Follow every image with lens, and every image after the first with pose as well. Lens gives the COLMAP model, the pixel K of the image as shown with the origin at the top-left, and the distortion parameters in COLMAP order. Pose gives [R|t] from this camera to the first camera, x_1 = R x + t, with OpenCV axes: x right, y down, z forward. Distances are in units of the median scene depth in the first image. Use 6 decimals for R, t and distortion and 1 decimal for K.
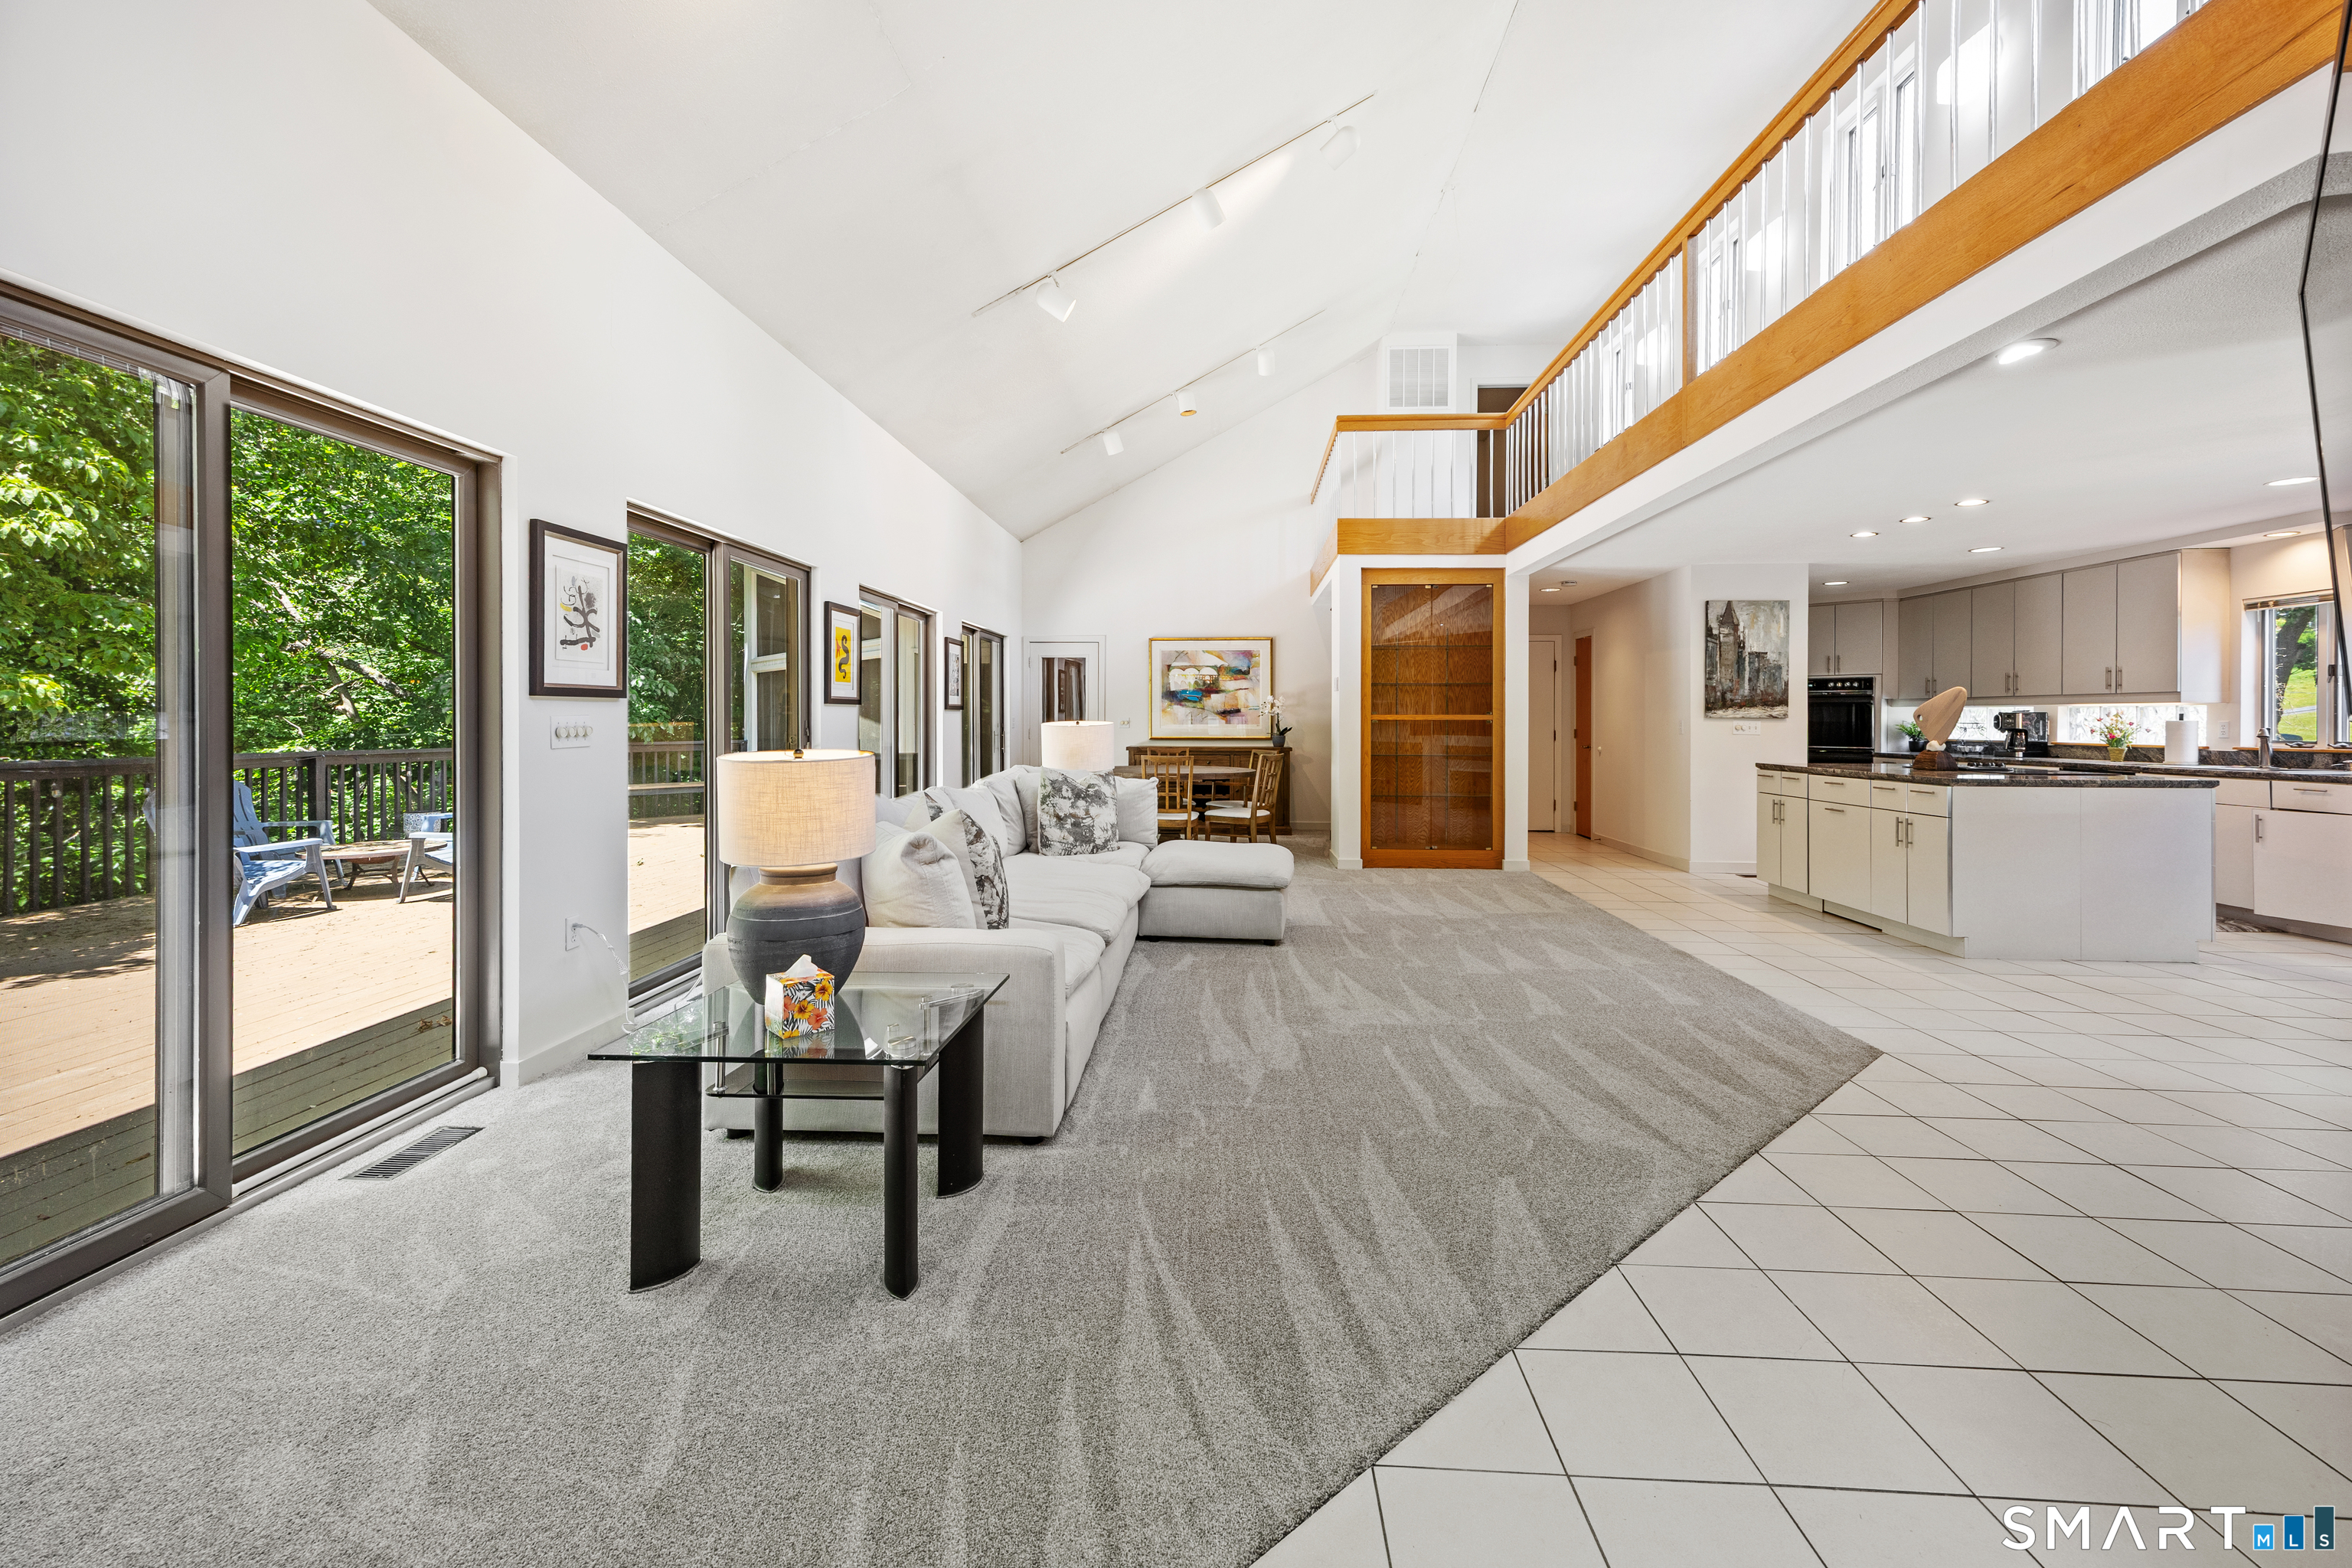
lens RADIAL K [[958.2, 0, 1161.0], [0, 958.2, 724.8], [0, 0, 1]] dist [-0.000794, -0.001422]
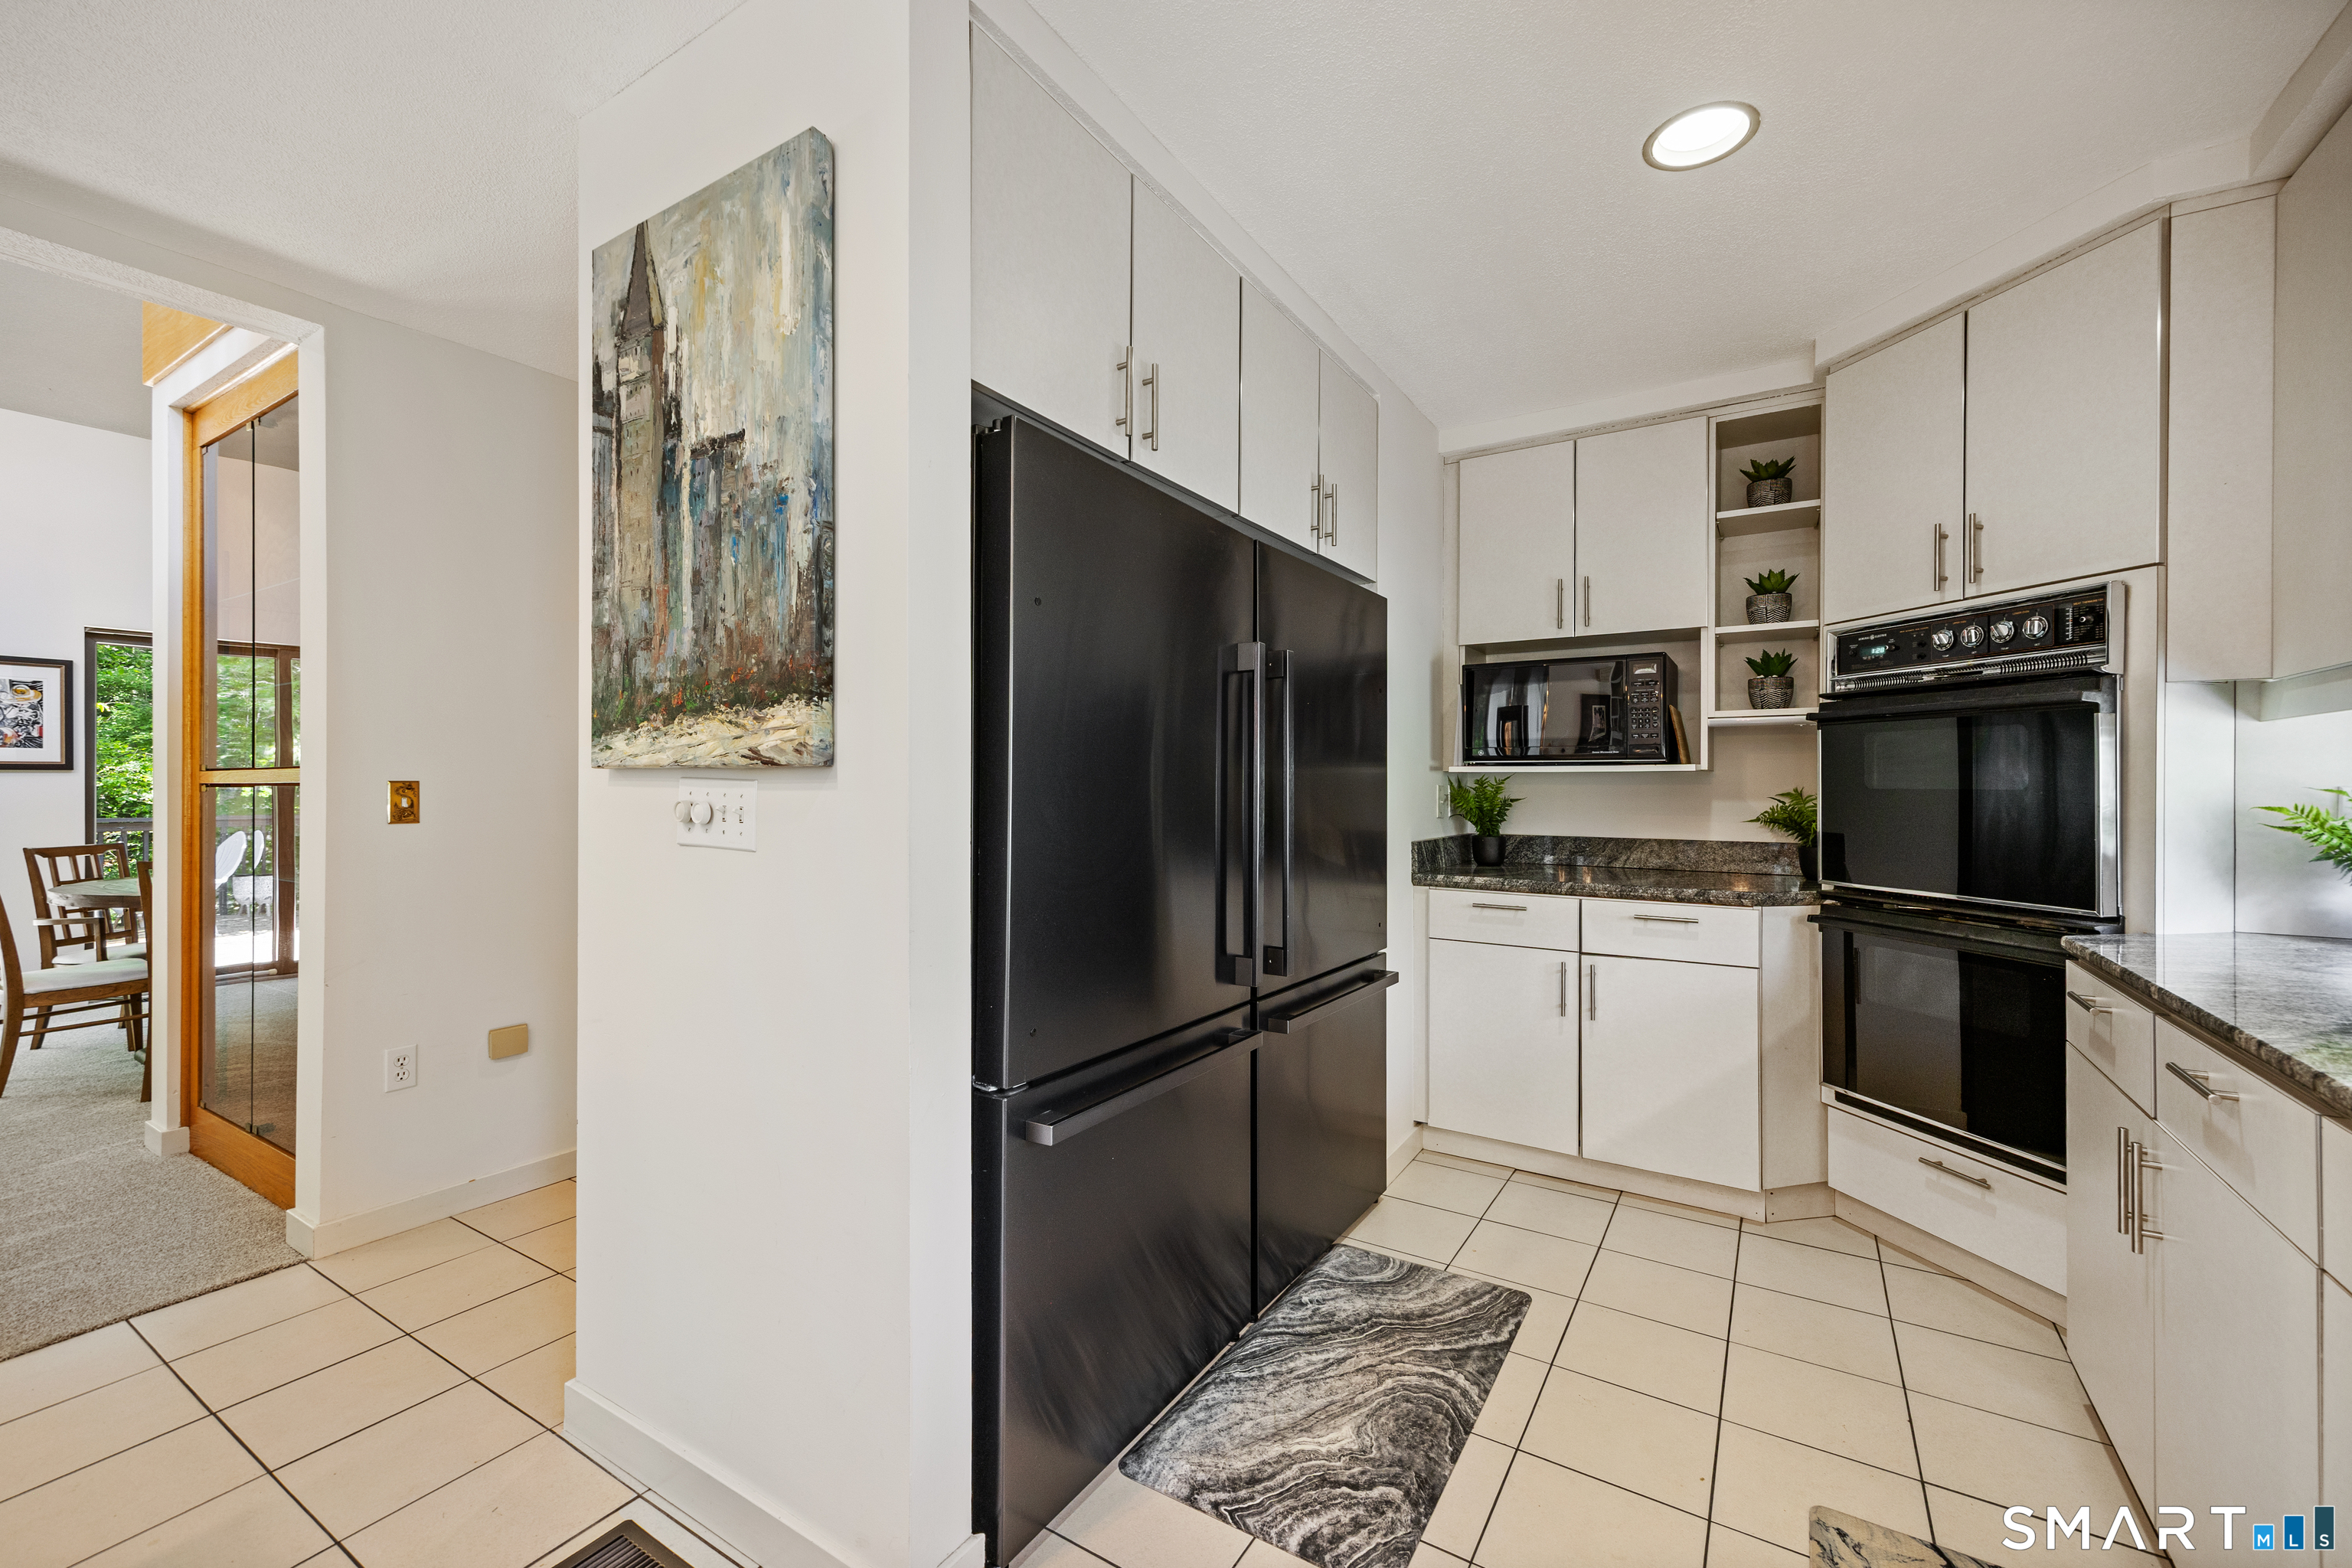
lens RADIAL K [[958.2, 0, 1219.7], [0, 958.2, 795.4], [0, 0, 1]] dist [-0.000794, -0.001422]
pose [[0.893228, 0.002773, -0.449595, 0.807209], [-0.001280, 0.999993, 0.003624, -0.002238], [0.449602, -0.002661, 0.893225, 0.868838]]
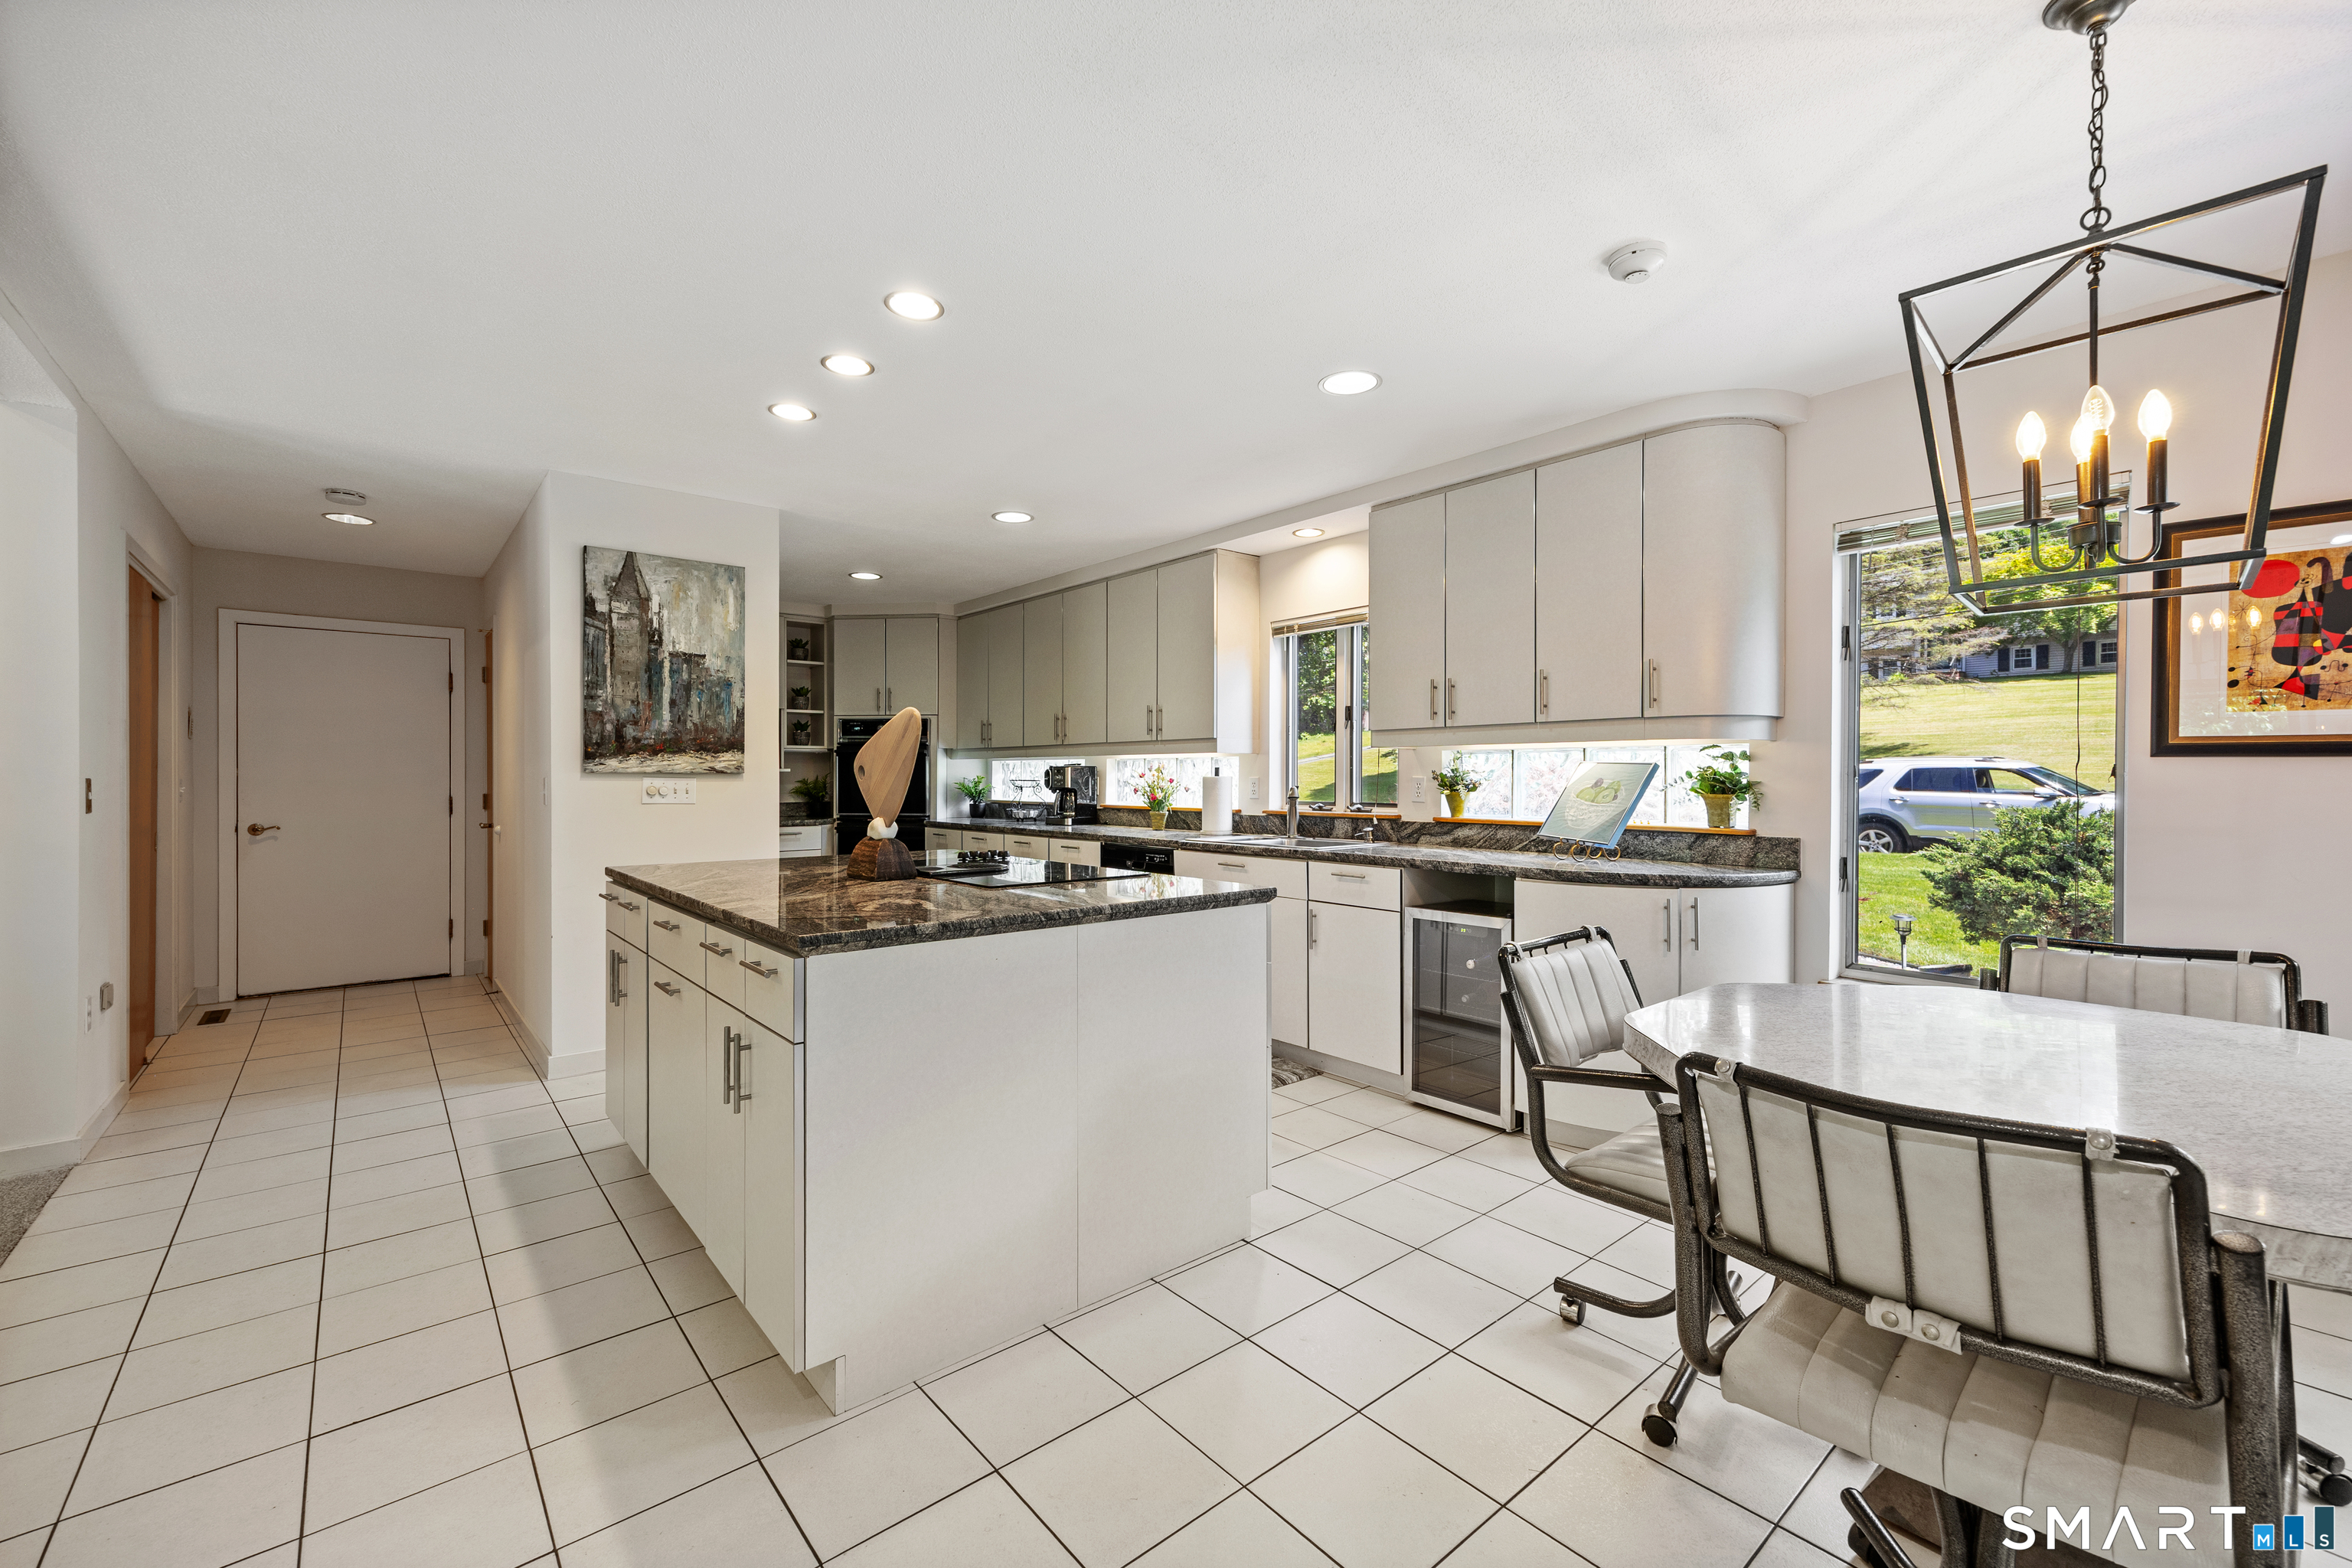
lens RADIAL K [[958.2, 0, 1187.4], [0, 958.2, 773.3], [0, 0, 1]] dist [-0.000794, -0.001422]
pose [[0.695347, -0.000054, 0.718674, 0.428485], [0.006021, 0.999965, -0.005750, -0.002356], [-0.718649, 0.008326, 0.695323, 0.414385]]
